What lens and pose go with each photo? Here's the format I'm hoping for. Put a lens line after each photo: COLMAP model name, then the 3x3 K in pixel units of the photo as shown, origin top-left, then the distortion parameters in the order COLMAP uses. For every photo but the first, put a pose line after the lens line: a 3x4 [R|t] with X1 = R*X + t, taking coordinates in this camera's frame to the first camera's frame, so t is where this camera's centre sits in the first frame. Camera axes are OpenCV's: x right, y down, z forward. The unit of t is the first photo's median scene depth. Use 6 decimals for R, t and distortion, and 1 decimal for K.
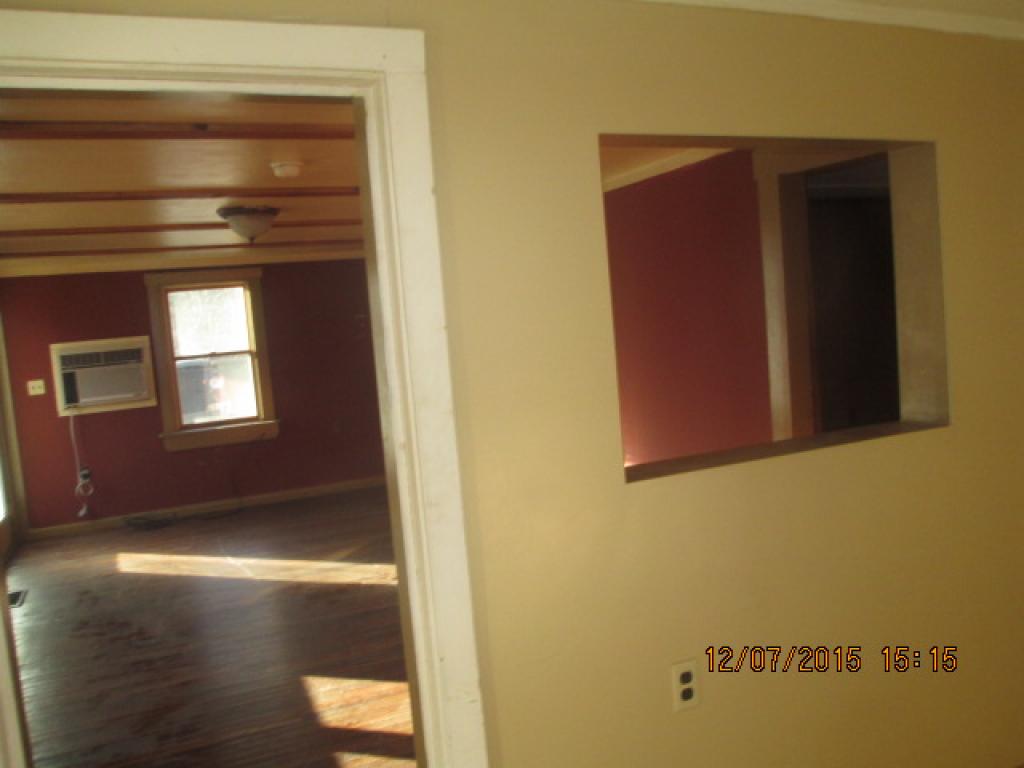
lens RADIAL K [[847.8, 0, 512.0], [0, 847.8, 384.0], [0, 0, 1]] dist [-0.047024, 0.006262]
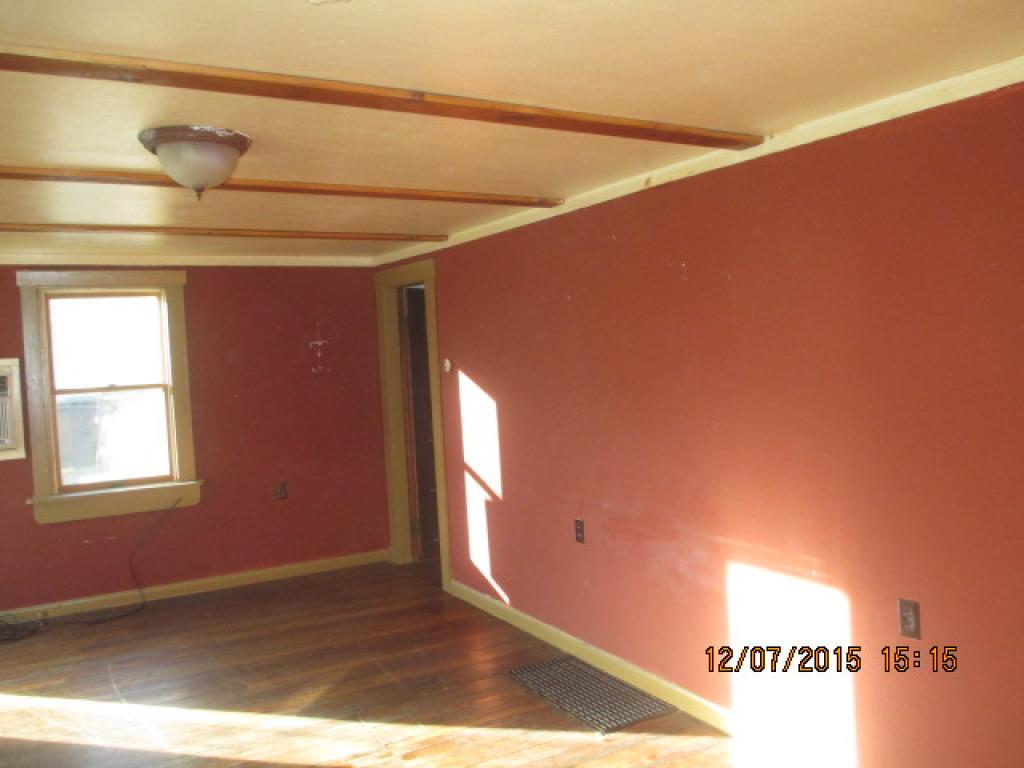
lens RADIAL K [[847.8, 0, 512.0], [0, 847.8, 384.0], [0, 0, 1]] dist [-0.047024, 0.006262]
pose [[0.993136, 0.031197, 0.112729, -0.097832], [-0.025189, 0.998205, -0.054330, -0.008244], [-0.114221, 0.051118, 0.992139, 0.255107]]
